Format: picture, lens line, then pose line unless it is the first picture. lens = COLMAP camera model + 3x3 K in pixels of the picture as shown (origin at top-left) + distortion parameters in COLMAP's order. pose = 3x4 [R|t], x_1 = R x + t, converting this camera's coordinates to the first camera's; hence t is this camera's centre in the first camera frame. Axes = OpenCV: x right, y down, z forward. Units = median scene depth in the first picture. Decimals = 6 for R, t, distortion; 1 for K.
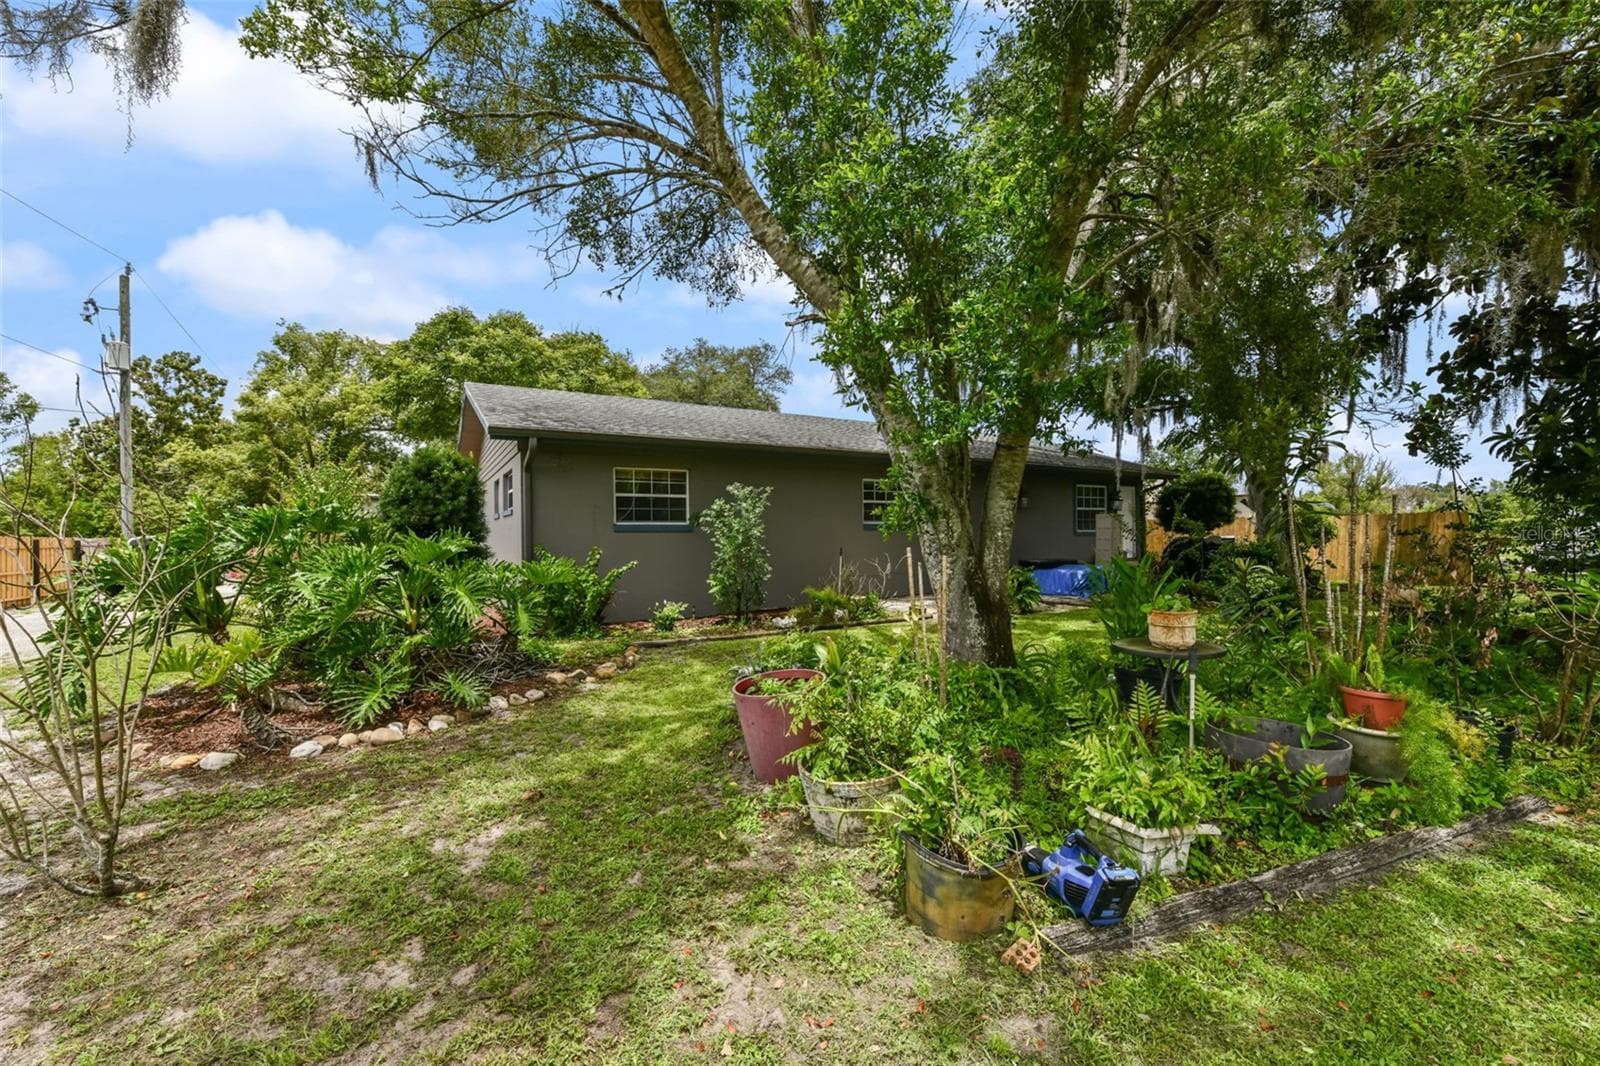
lens RADIAL K [[653.1, 0, 794.3], [0, 653.1, 532.5], [0, 0, 1]] dist [-0.000835, -0.000166]
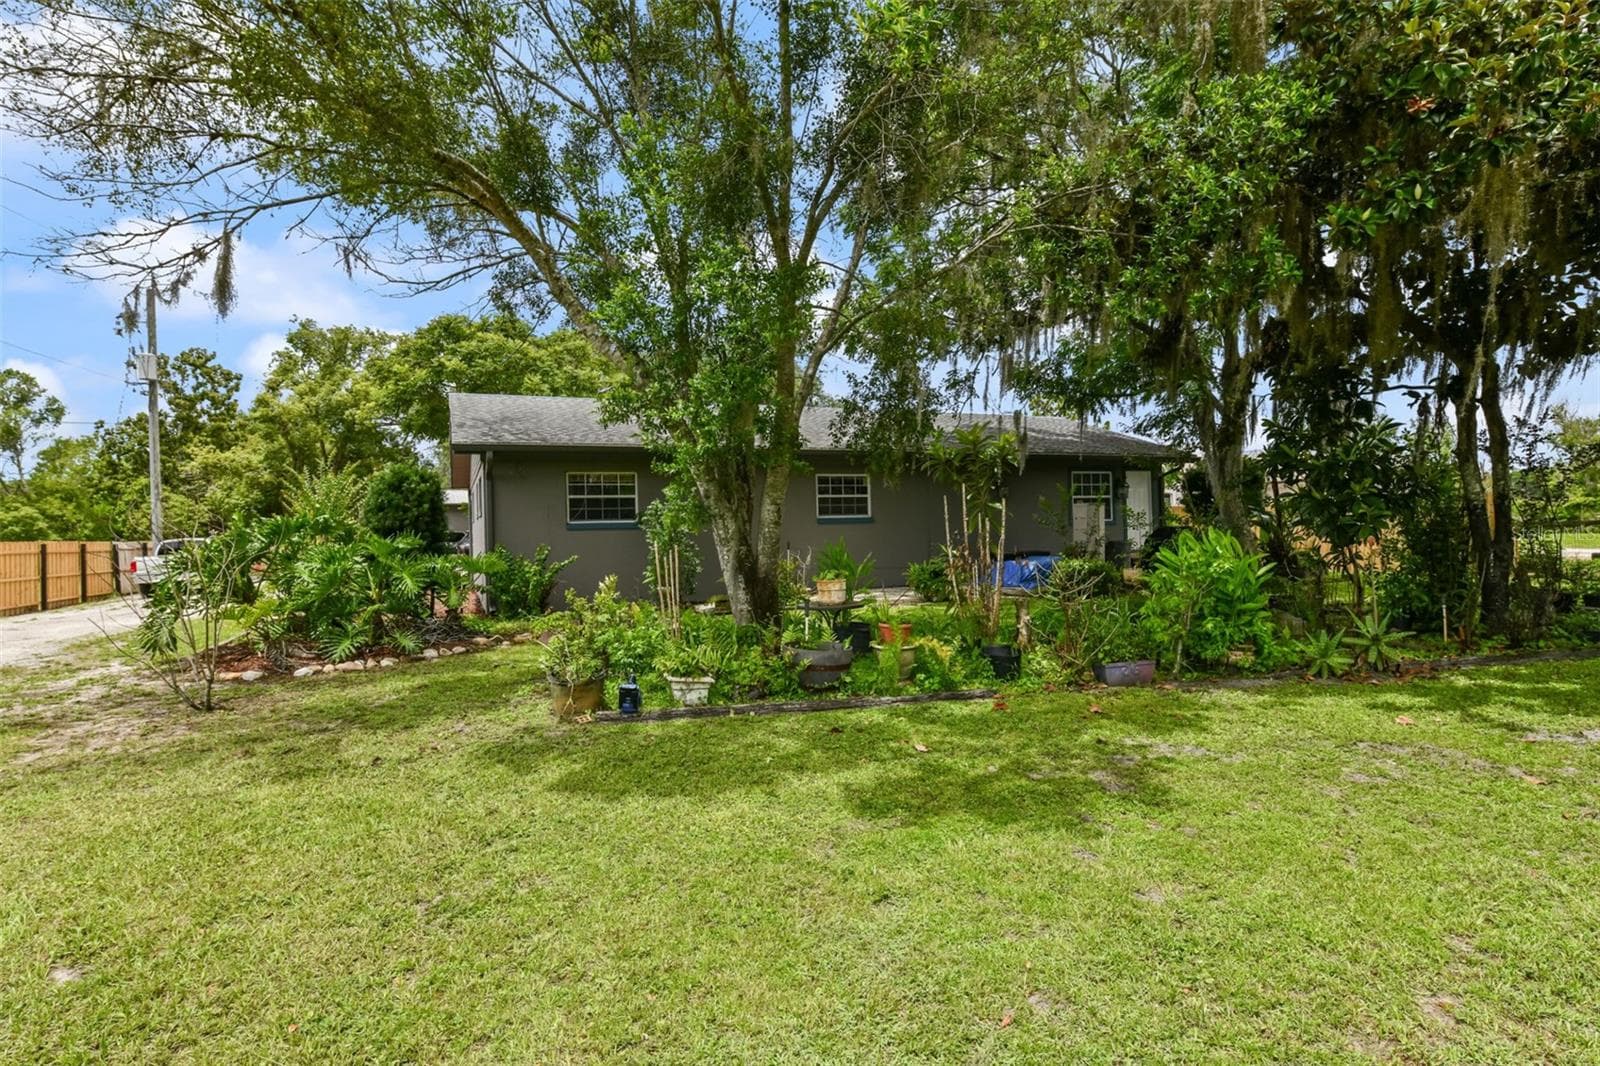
lens RADIAL K [[865.6, 0, 799.5], [0, 865.6, 517.1], [0, 0, 1]] dist [0.044065, 0.000682]
pose [[0.988747, -0.015853, -0.148758, 0.162263], [0.014569, 0.999847, -0.009714, -0.001507], [0.148889, 0.007438, 0.988826, -0.197552]]
